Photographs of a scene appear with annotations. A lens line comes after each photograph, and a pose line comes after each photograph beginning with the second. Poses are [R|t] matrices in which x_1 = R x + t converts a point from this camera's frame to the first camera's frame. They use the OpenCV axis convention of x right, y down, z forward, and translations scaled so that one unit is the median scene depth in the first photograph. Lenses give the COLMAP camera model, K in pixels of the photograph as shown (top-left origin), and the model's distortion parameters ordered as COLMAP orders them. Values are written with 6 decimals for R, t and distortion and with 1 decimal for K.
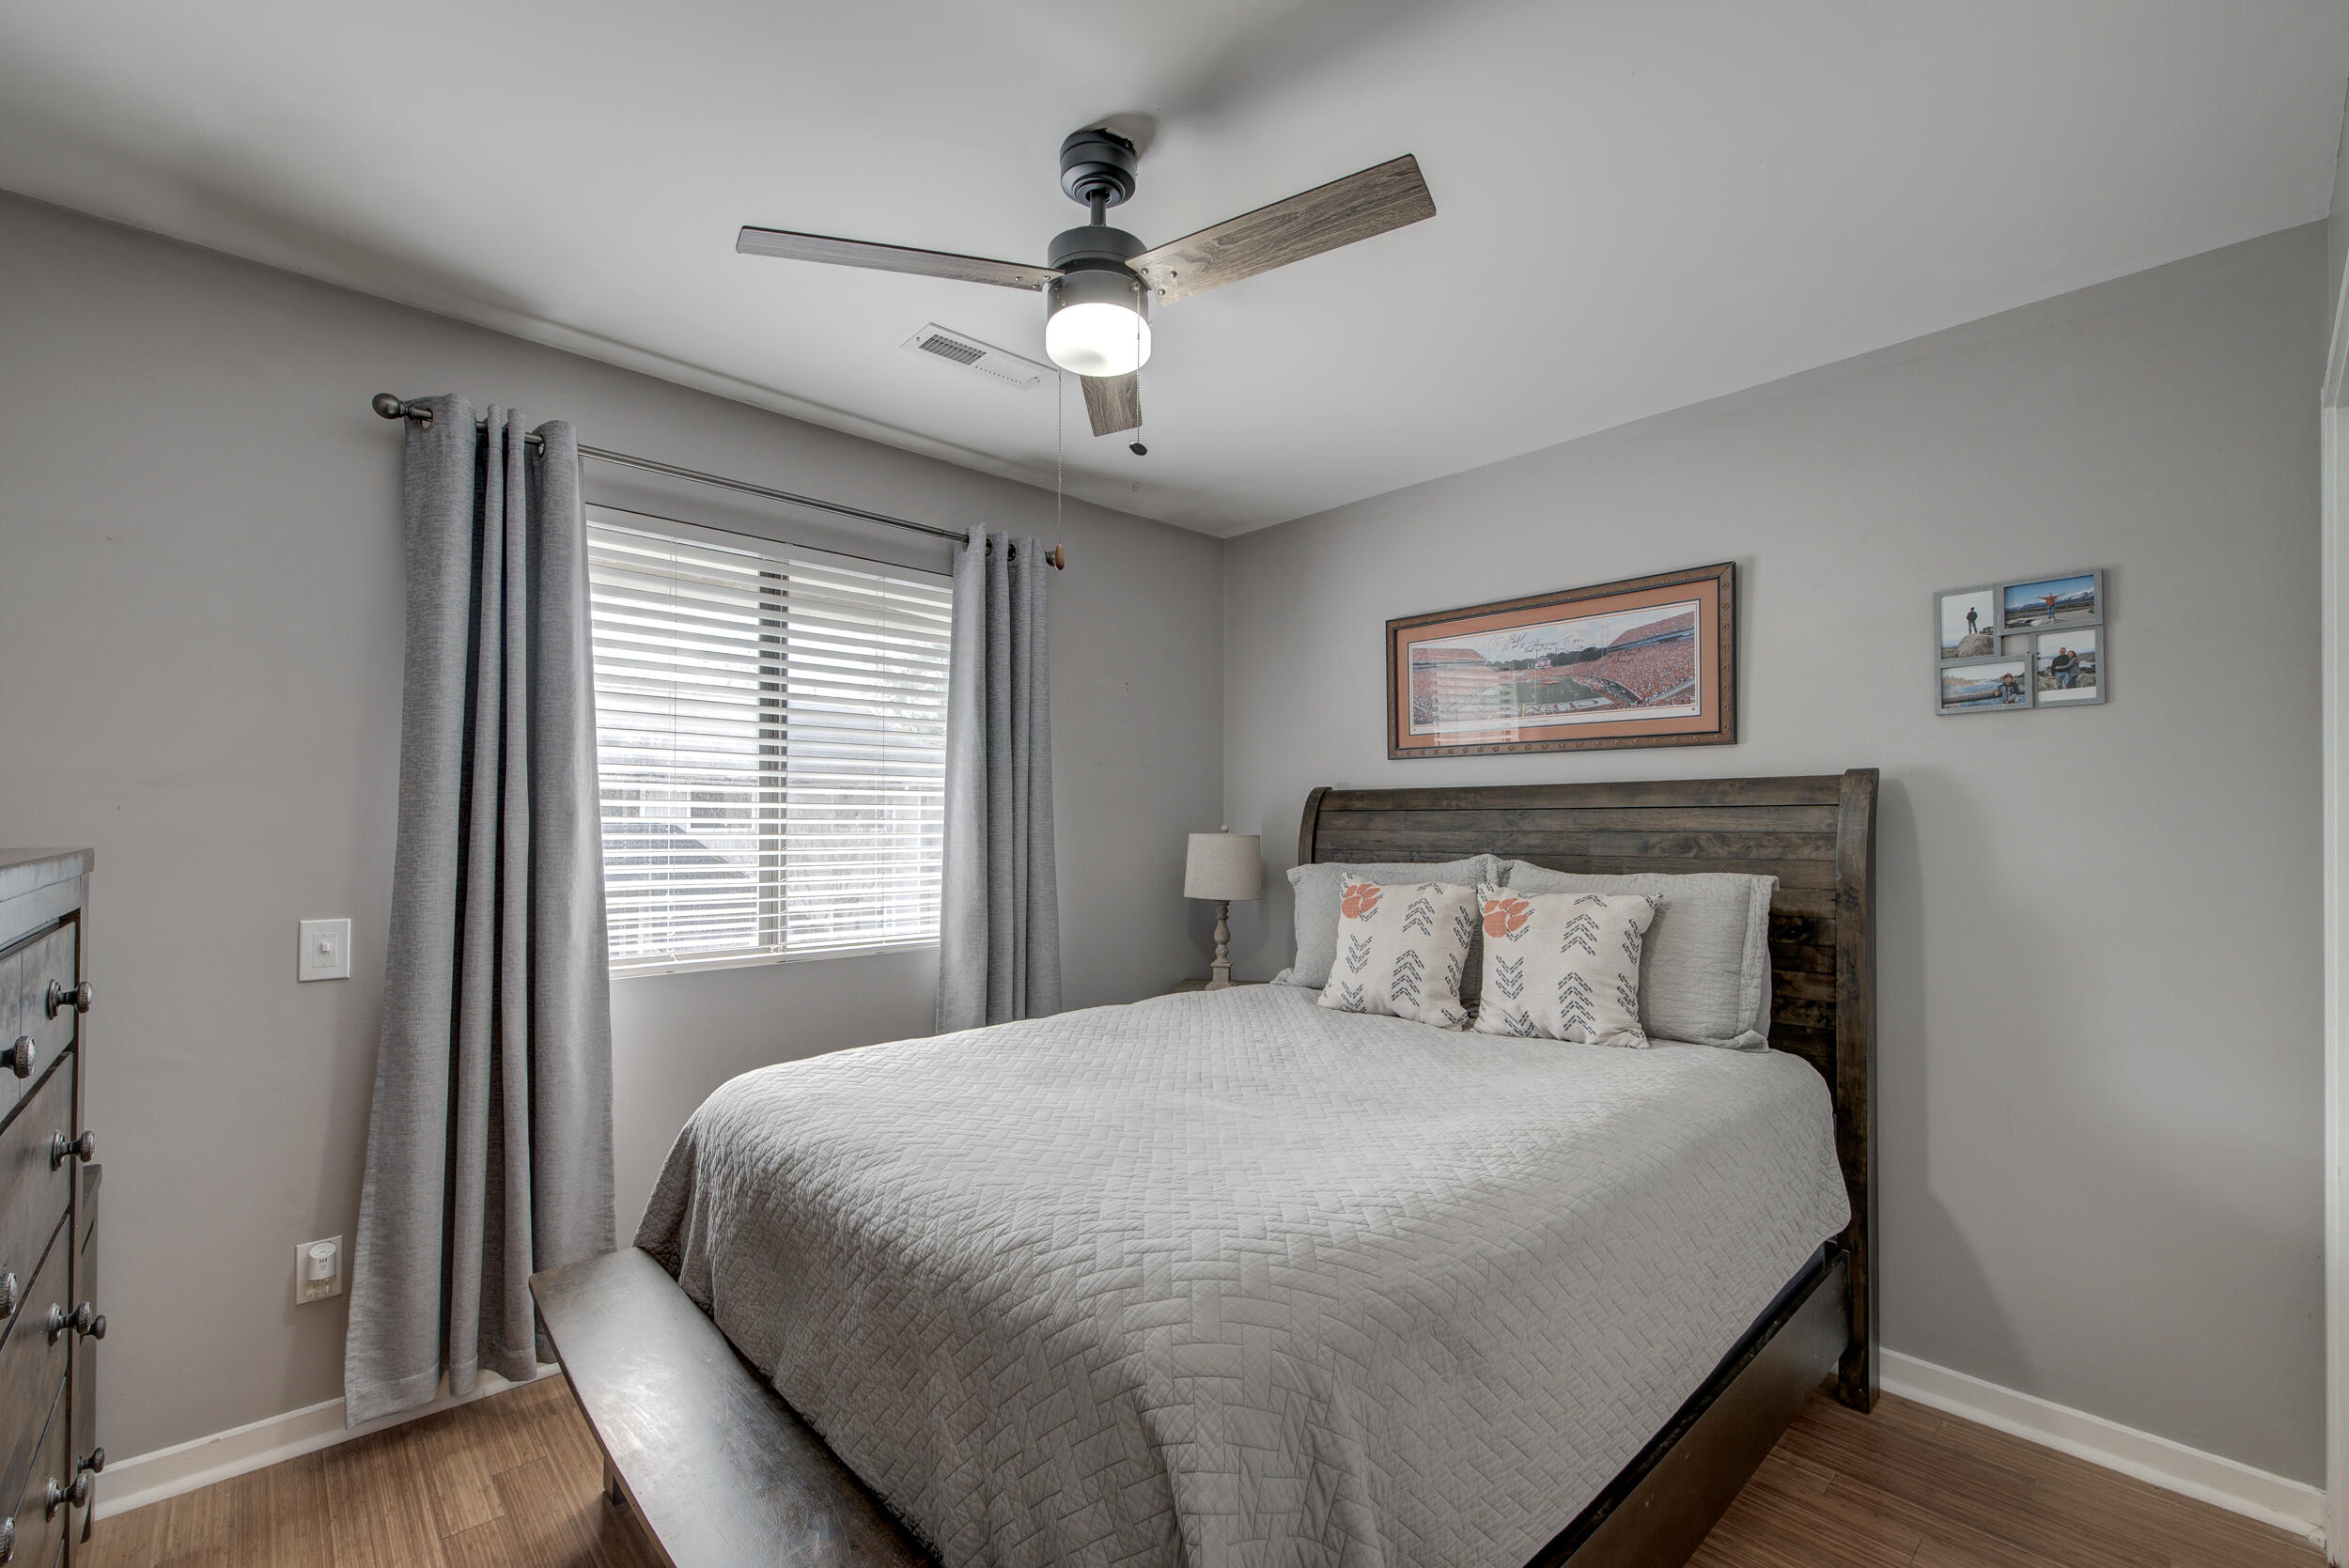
lens RADIAL K [[992.5, 0, 1180.5], [0, 992.5, 804.6], [0, 0, 1]] dist [-0.000168, -0.000026]
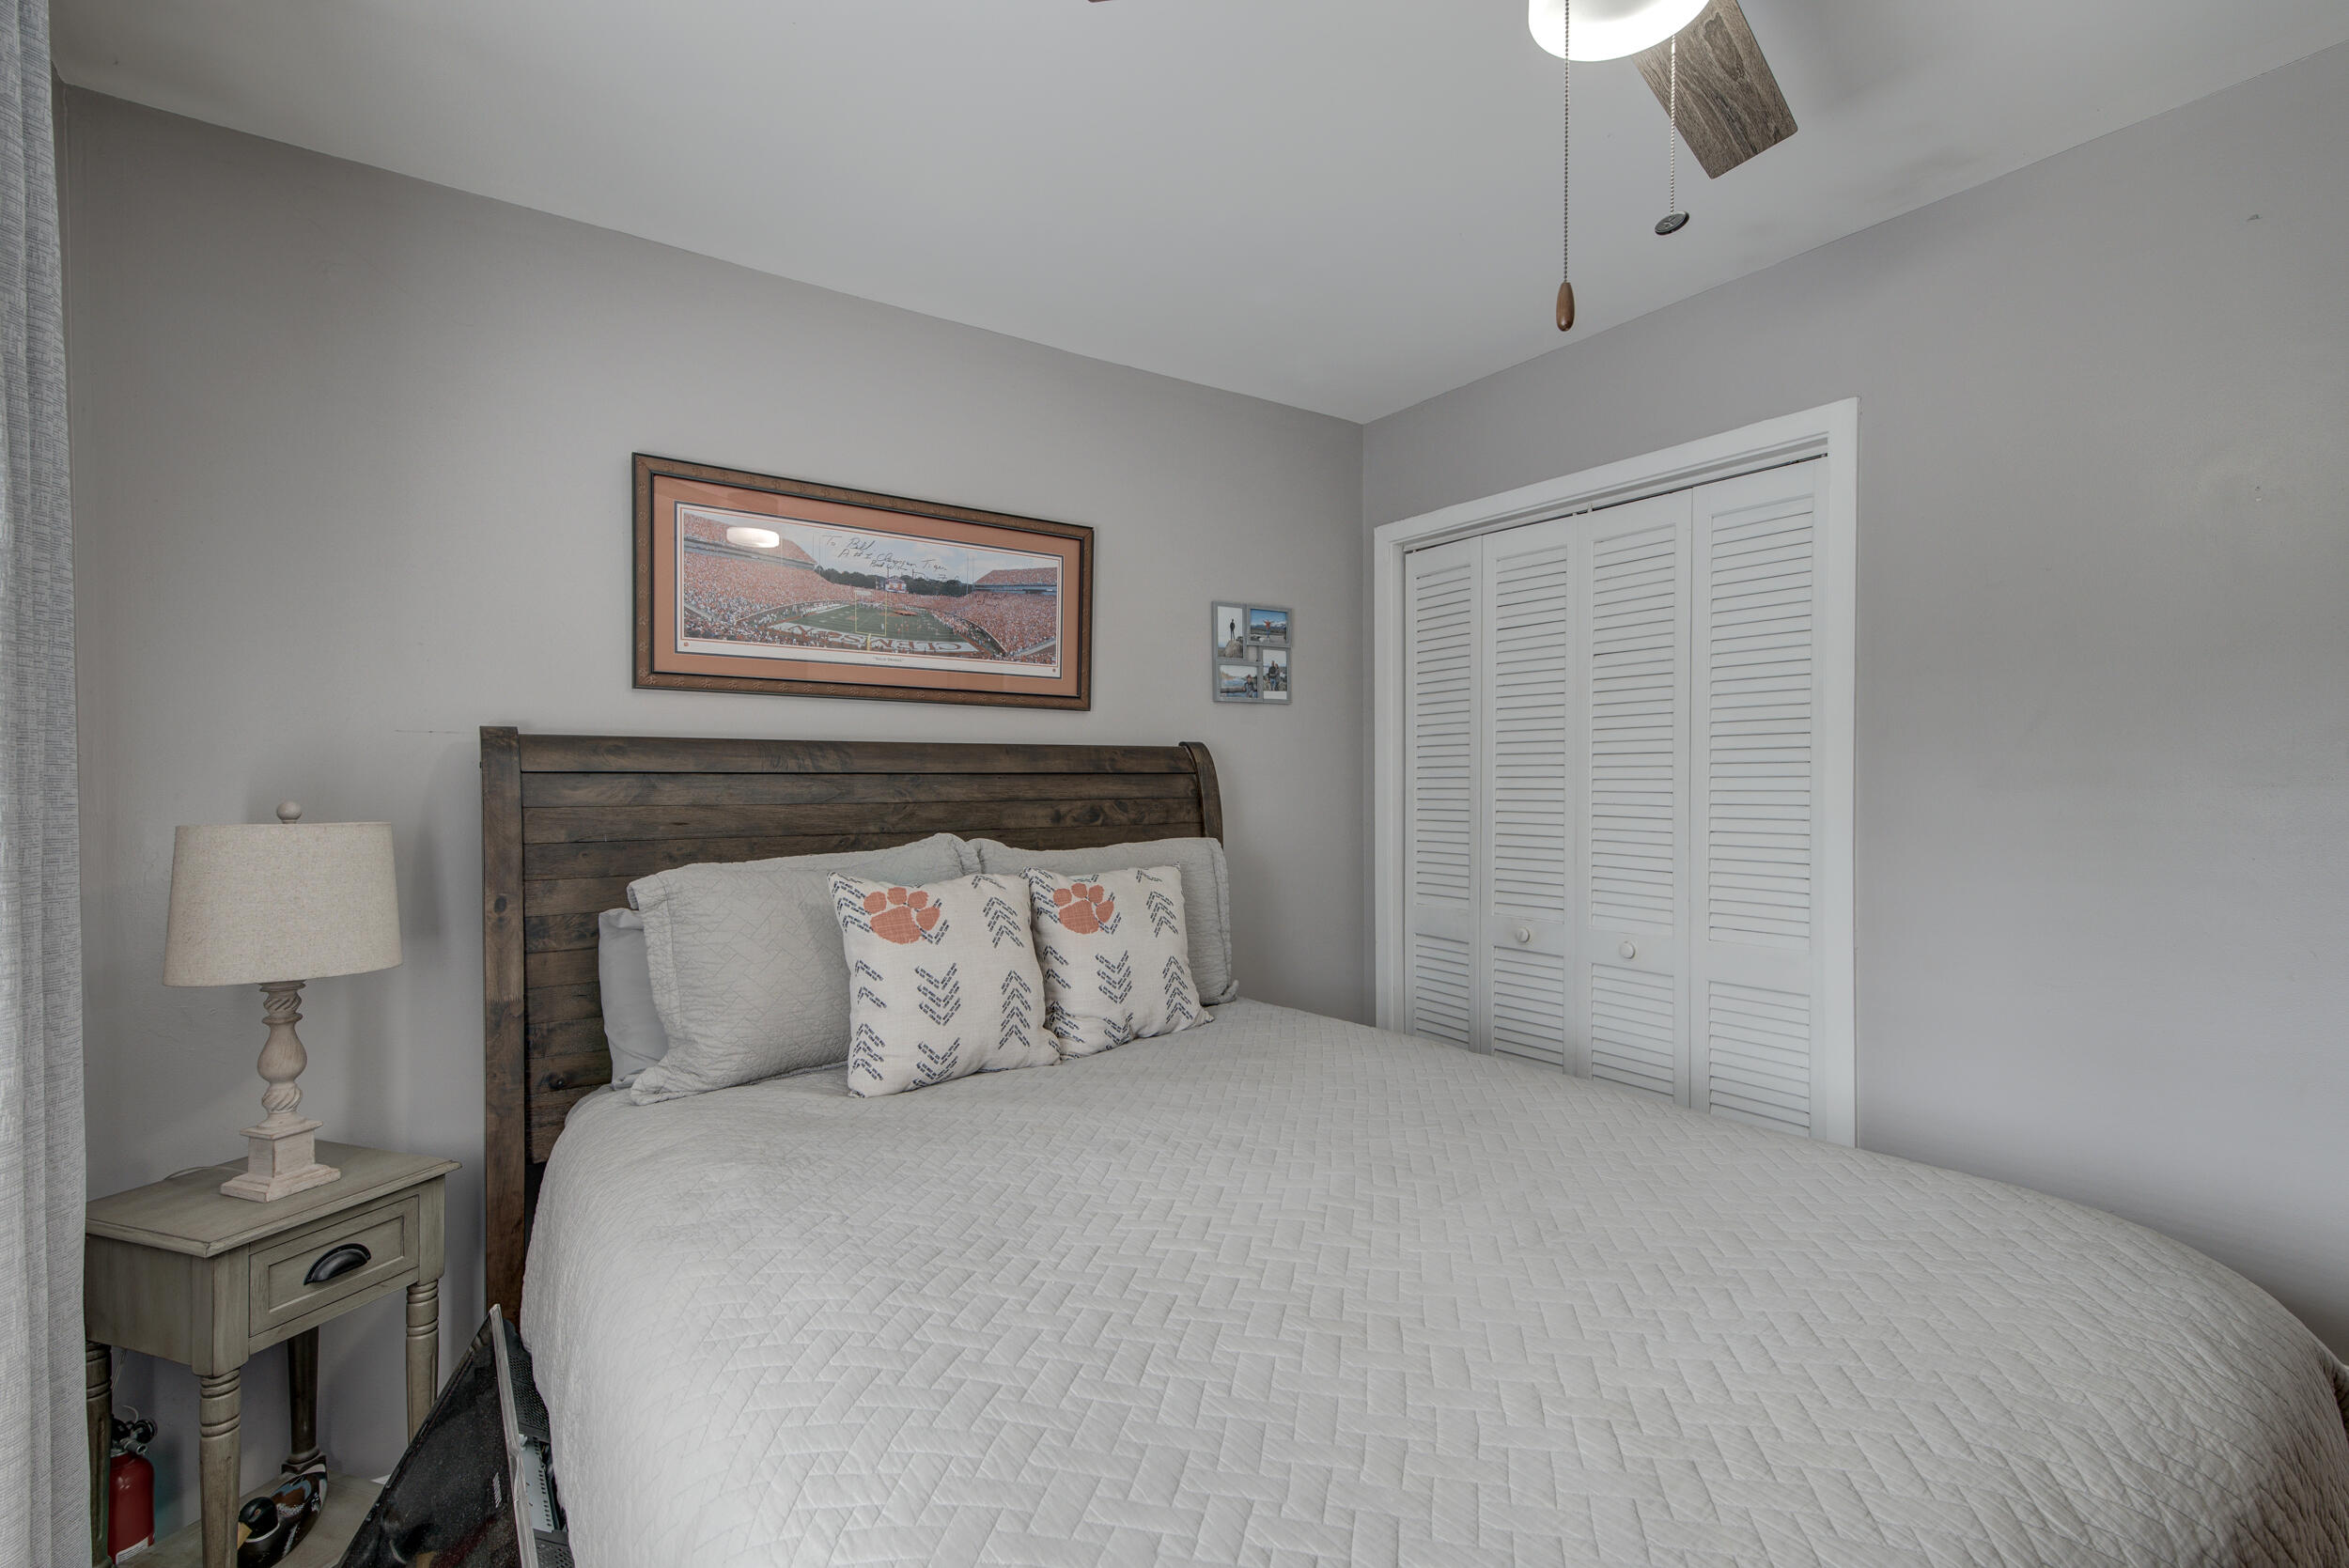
lens RADIAL K [[1091.0, 0, 1181.7], [0, 1091.0, 789.0], [0, 0, 1]] dist [0.002214, 0.000119]
pose [[0.127611, -0.006456, 0.991803, -0.500793], [-0.012515, 0.999889, 0.008119, 0.007305], [-0.991745, -0.013448, 0.127516, 0.738649]]
